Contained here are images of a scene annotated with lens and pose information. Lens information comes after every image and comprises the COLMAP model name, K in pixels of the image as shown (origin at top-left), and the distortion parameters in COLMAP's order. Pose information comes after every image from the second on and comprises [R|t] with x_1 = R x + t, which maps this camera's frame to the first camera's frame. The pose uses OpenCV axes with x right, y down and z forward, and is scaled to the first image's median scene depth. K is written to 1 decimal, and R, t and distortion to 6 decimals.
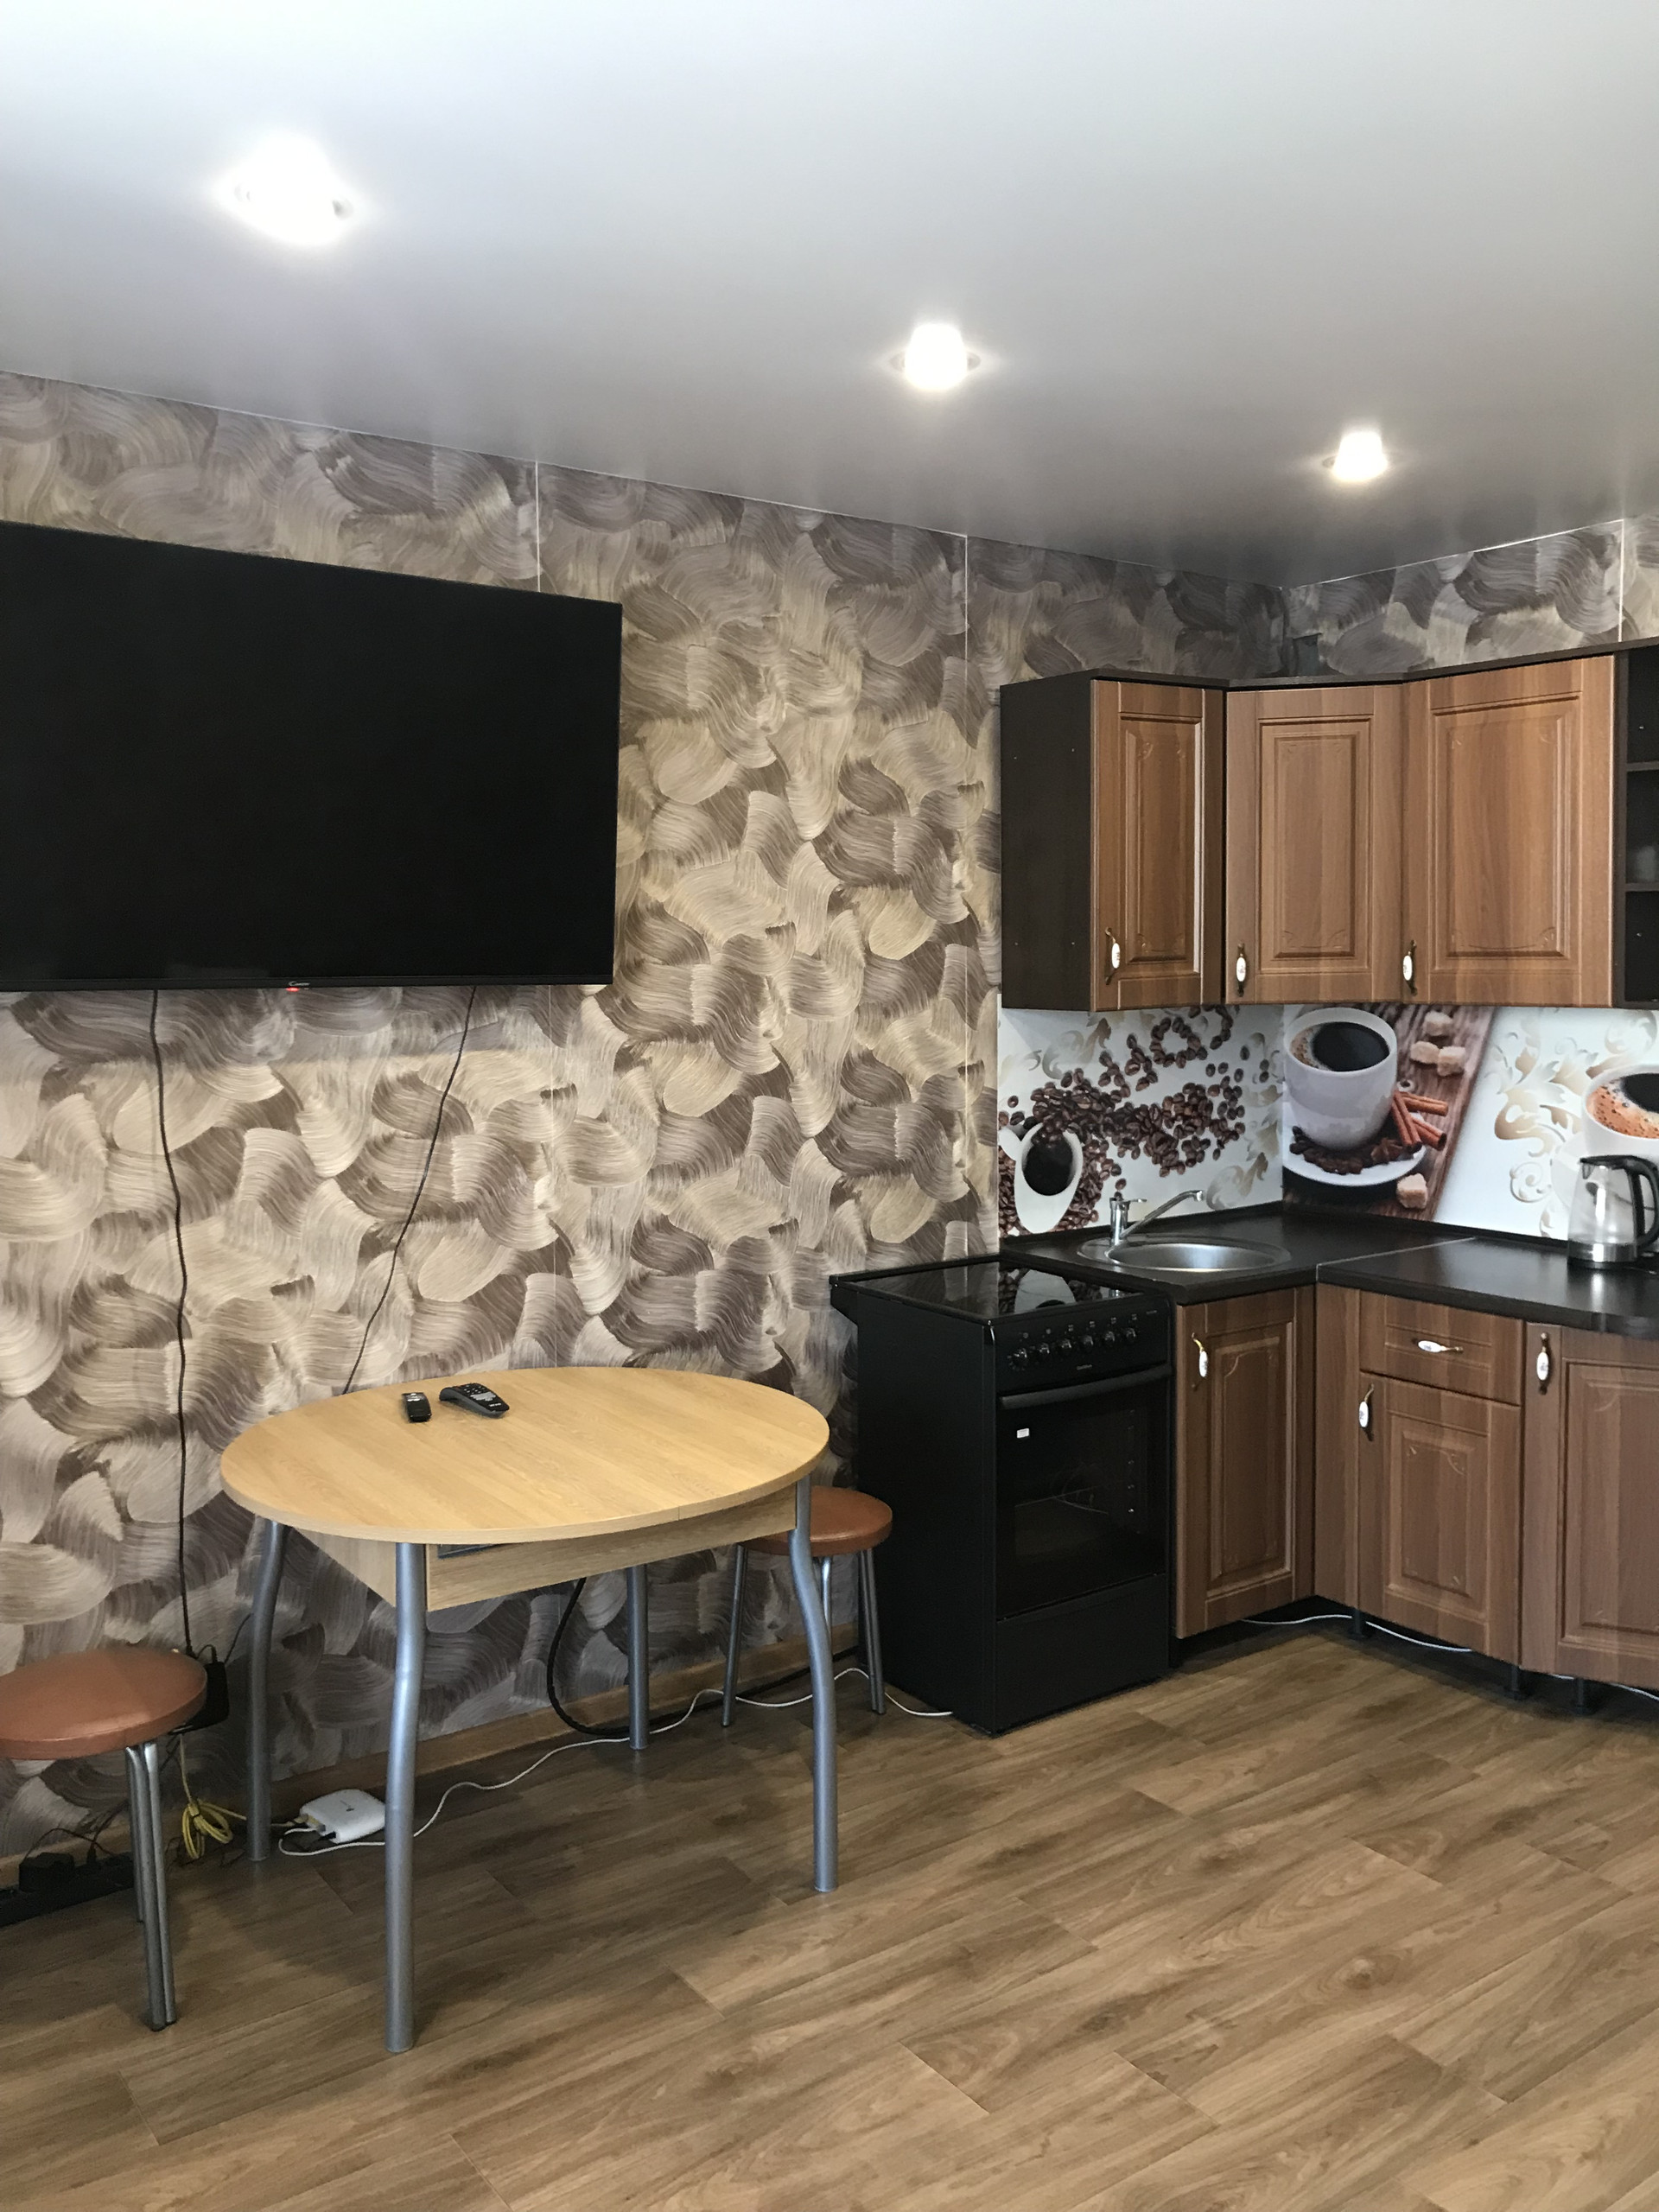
lens RADIAL K [[1789.7, 0, 829.5], [0, 1789.7, 1106.0], [0, 0, 1]] dist [0.057871, -0.086795]
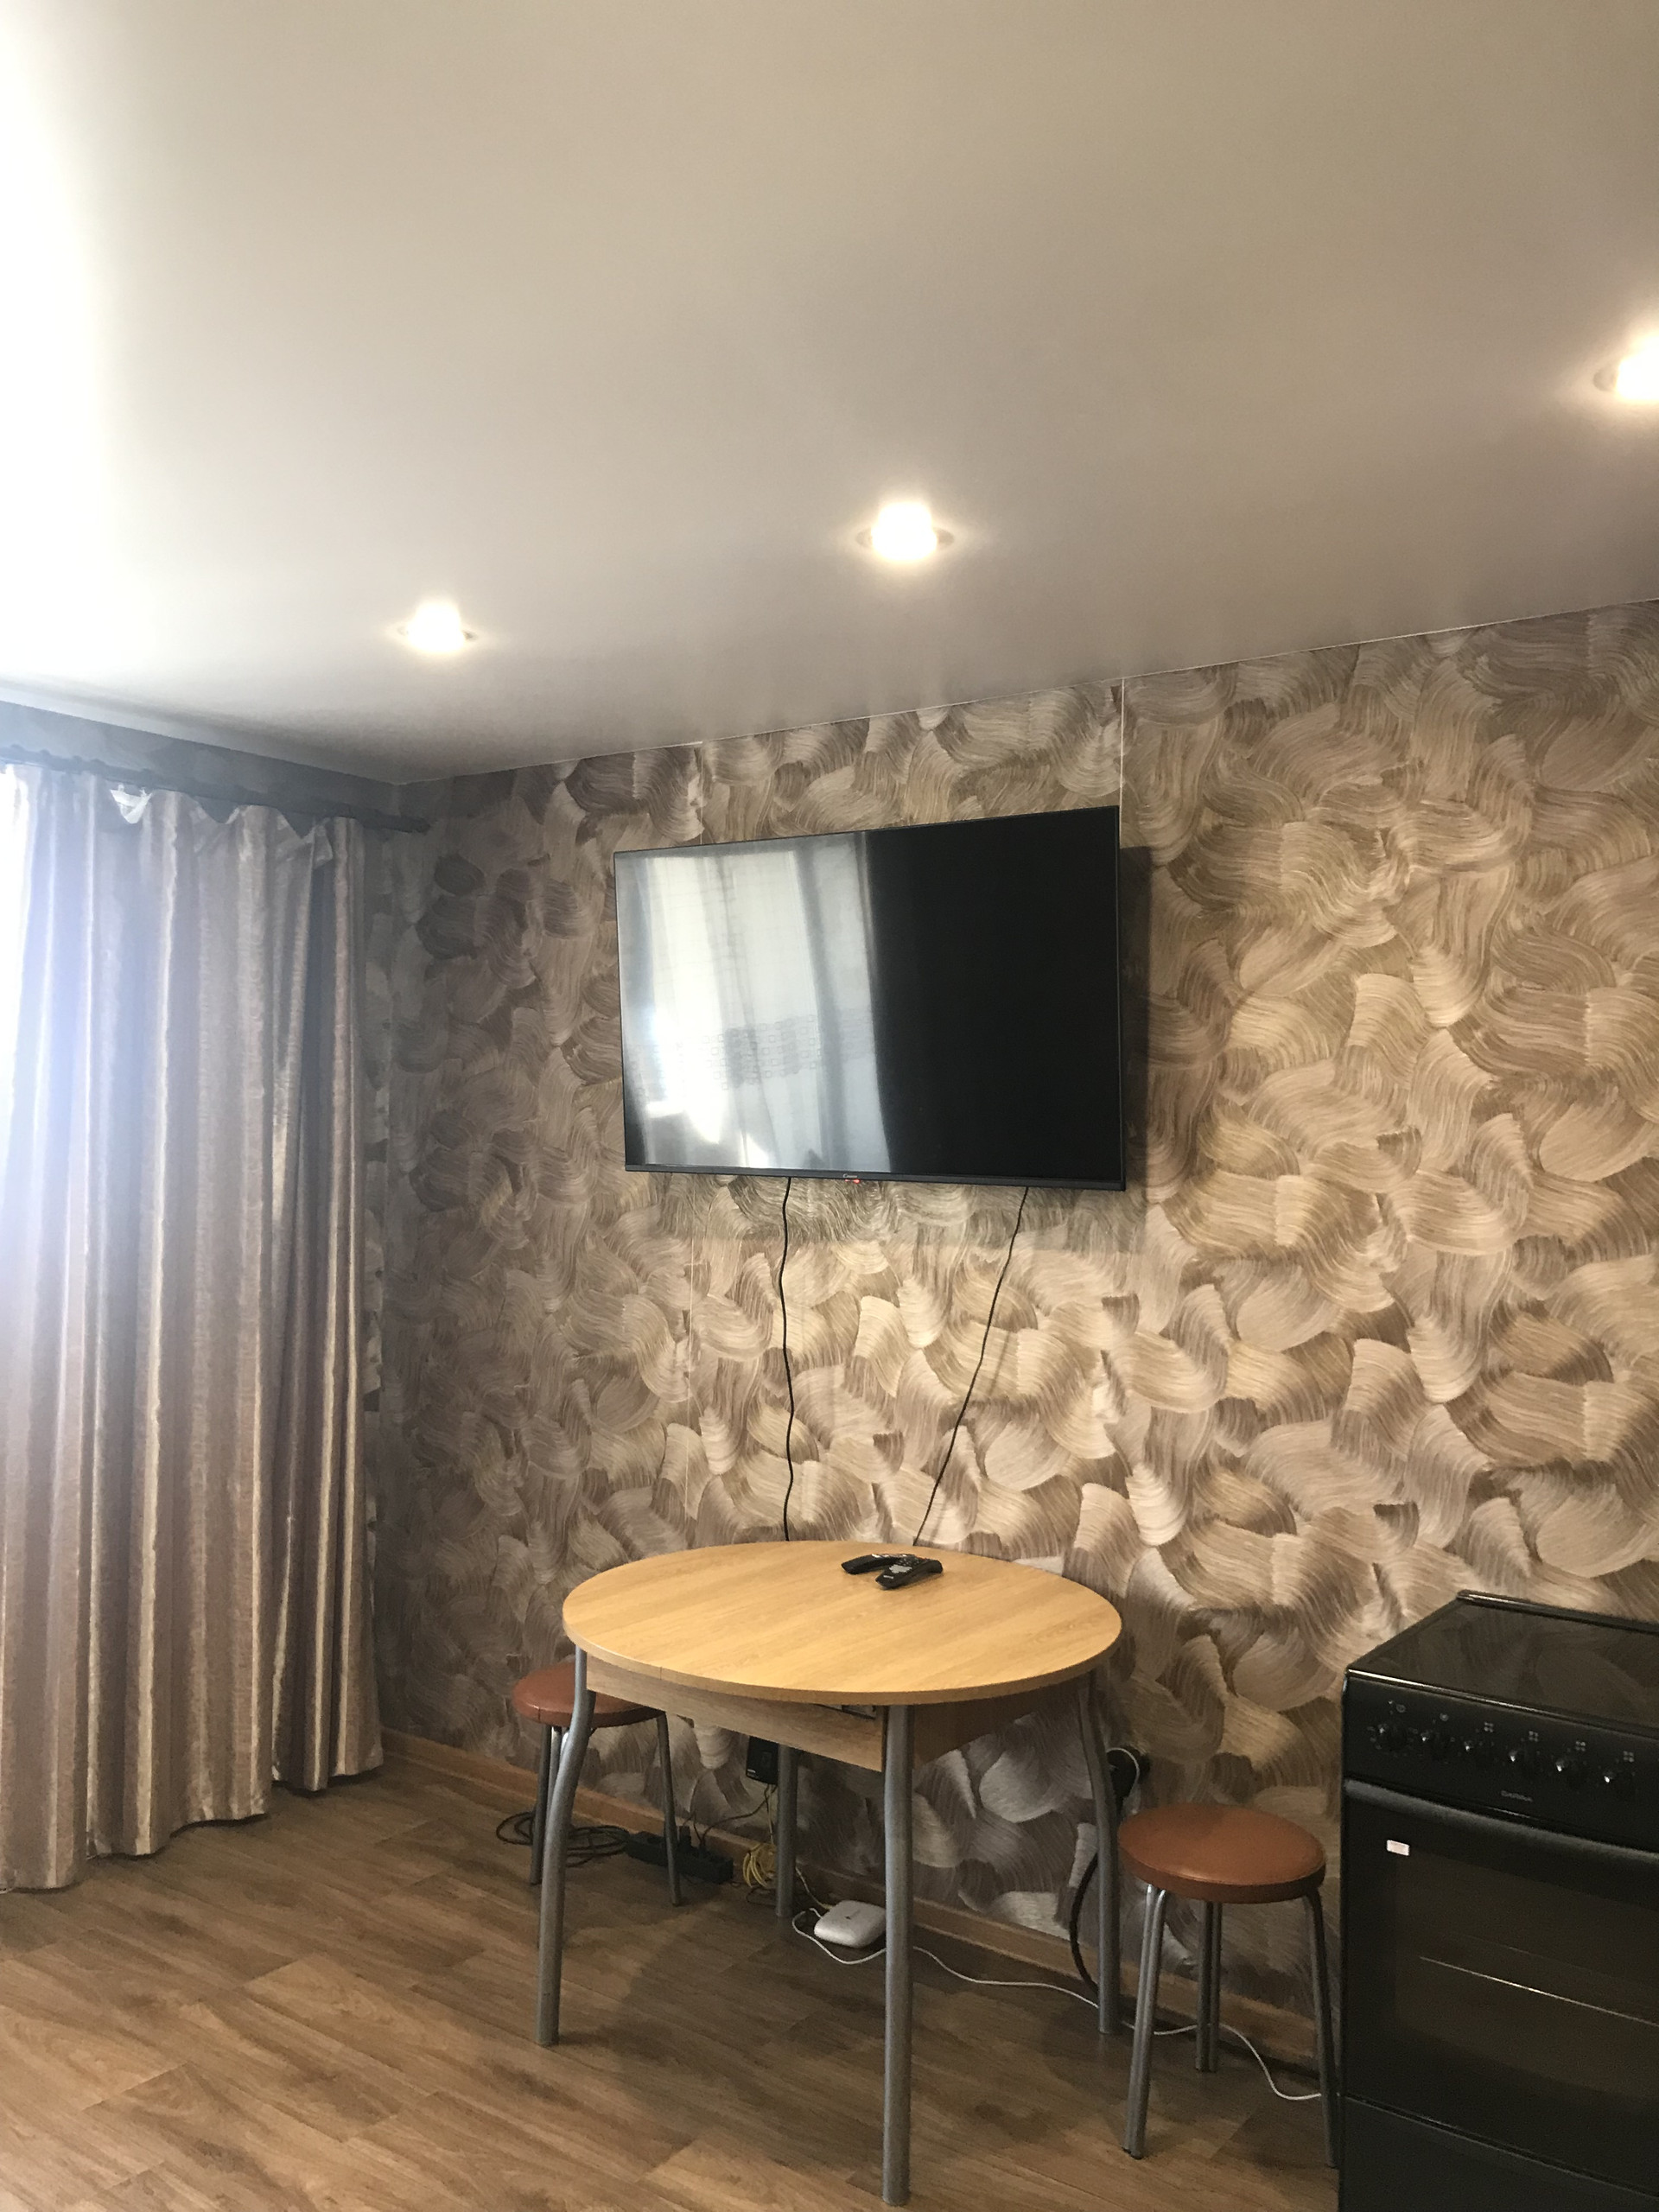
lens RADIAL K [[1840.1, 0, 828.9], [0, 1840.1, 1077.5], [0, 0, 1]] dist [0.028849, 0.021156]
pose [[0.295944, -0.022740, -0.954934, 0.735895], [-0.108193, 0.992485, -0.057165, -0.052053], [0.949058, 0.120235, 0.291260, 0.529699]]
